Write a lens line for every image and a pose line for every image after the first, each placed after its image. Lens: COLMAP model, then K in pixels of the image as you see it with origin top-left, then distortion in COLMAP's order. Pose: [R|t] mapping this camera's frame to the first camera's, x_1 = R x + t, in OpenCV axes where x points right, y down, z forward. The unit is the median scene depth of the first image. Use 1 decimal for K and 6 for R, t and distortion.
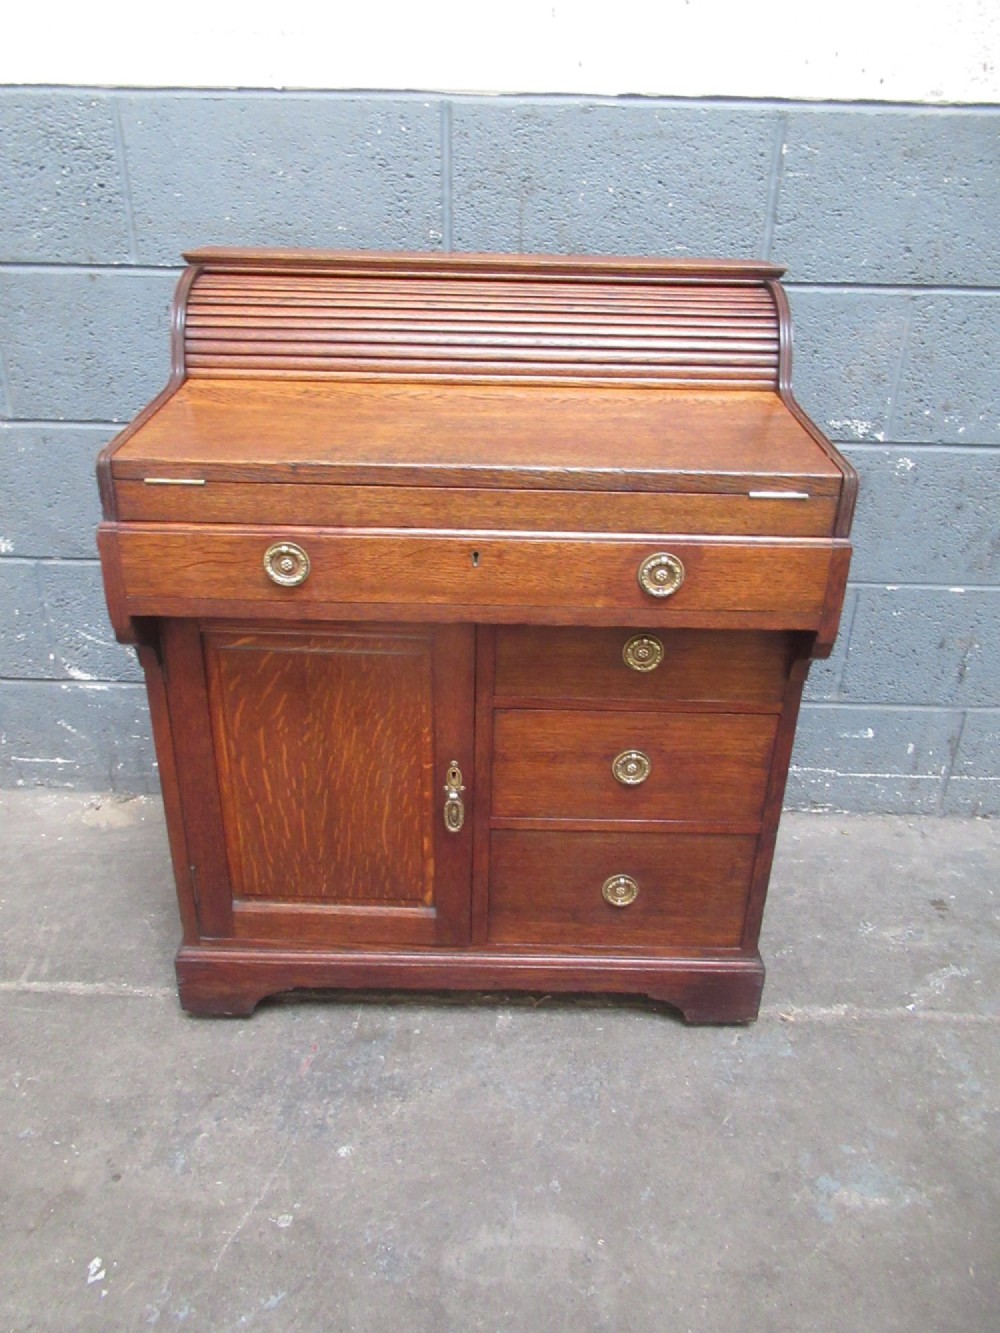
lens RADIAL K [[990.5, 0, 496.6], [0, 990.5, 661.5], [0, 0, 1]] dist [-0.010174, 0.009073]
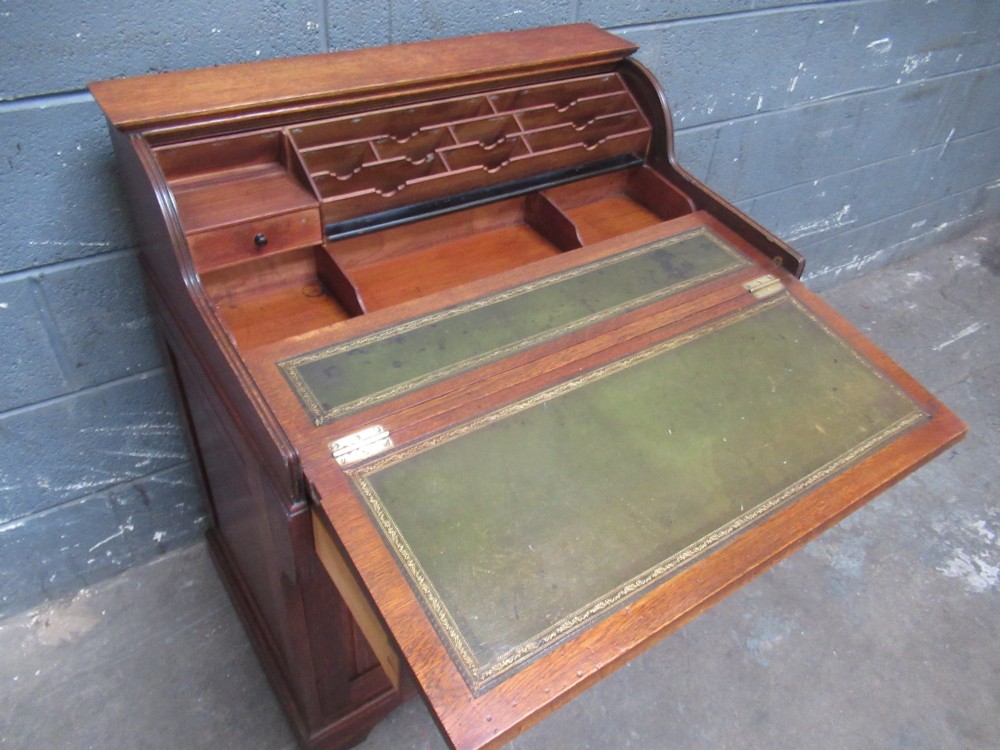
lens RADIAL K [[743.0, 0, 495.9], [0, 743.0, 378.8], [0, 0, 1]] dist [-0.010174, 0.009073]
pose [[0.826041, -0.336285, 0.452293, -0.409417], [0.192207, 0.922467, 0.334830, -0.360449], [-0.529824, -0.189649, 0.826632, 0.256263]]
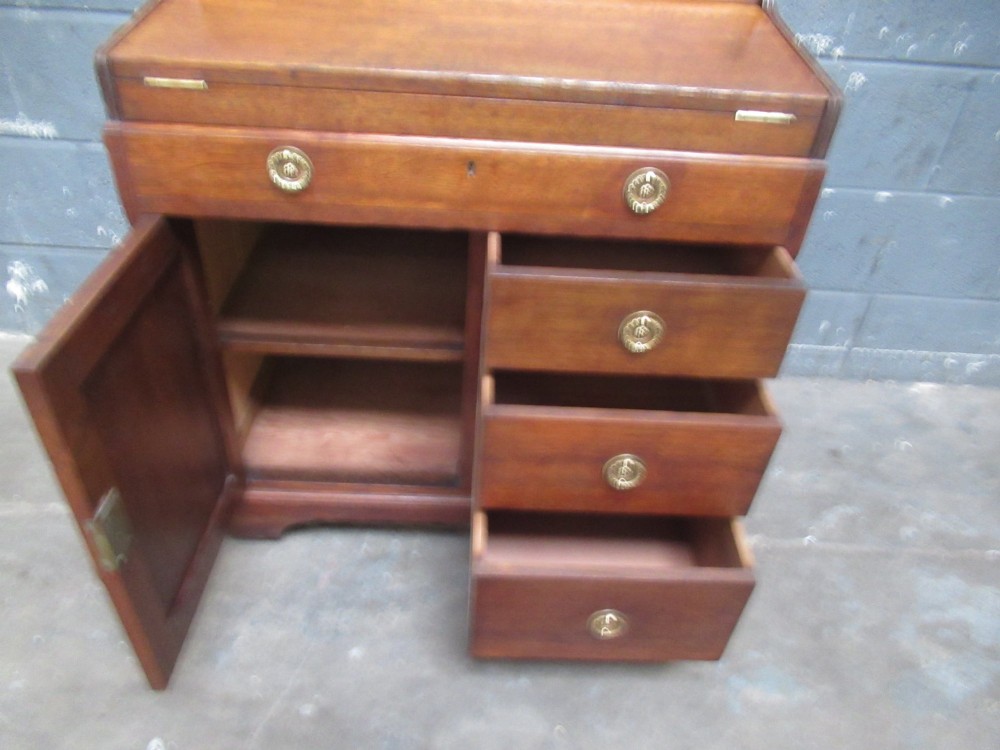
lens RADIAL K [[743.0, 0, 496.5], [0, 743.0, 380.1], [0, 0, 1]] dist [-0.010174, 0.009073]
pose [[0.999415, 0.022872, 0.025435, -0.007392], [-0.027779, 0.976579, 0.213358, -0.042861], [-0.019959, -0.213940, 0.976643, 0.146923]]
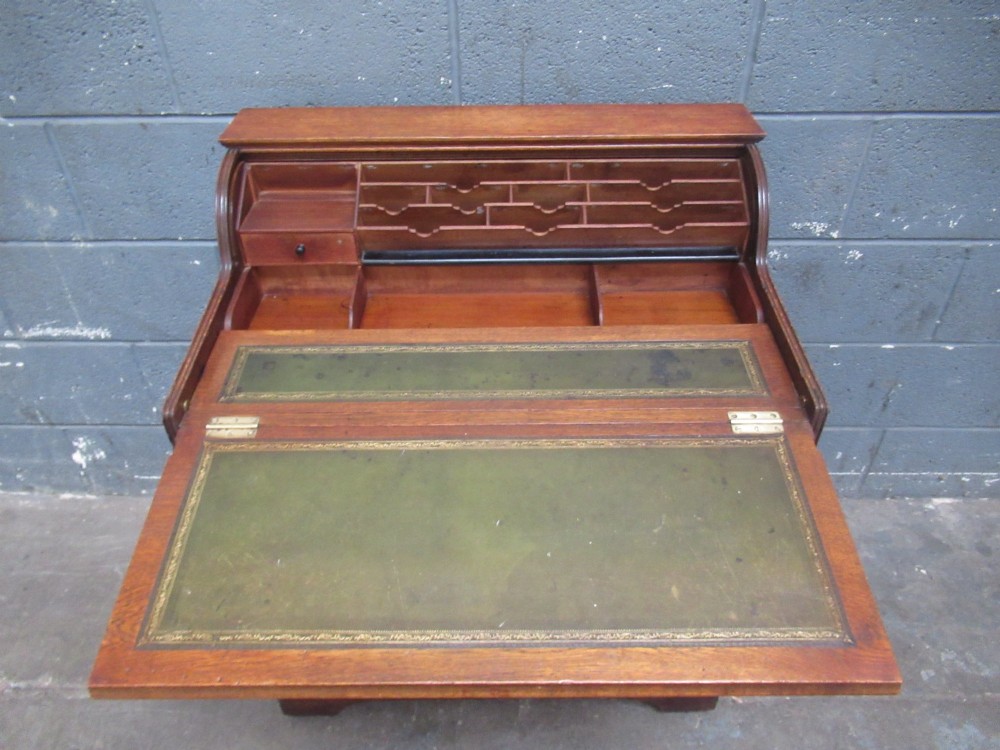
lens RADIAL K [[743.0, 0, 498.2], [0, 743.0, 379.7], [0, 0, 1]] dist [-0.010174, 0.009073]
pose [[0.999477, -0.028922, -0.014432, -0.000688], [0.031383, 0.975207, 0.219057, -0.322473], [0.007738, -0.219395, 0.975605, 0.131462]]
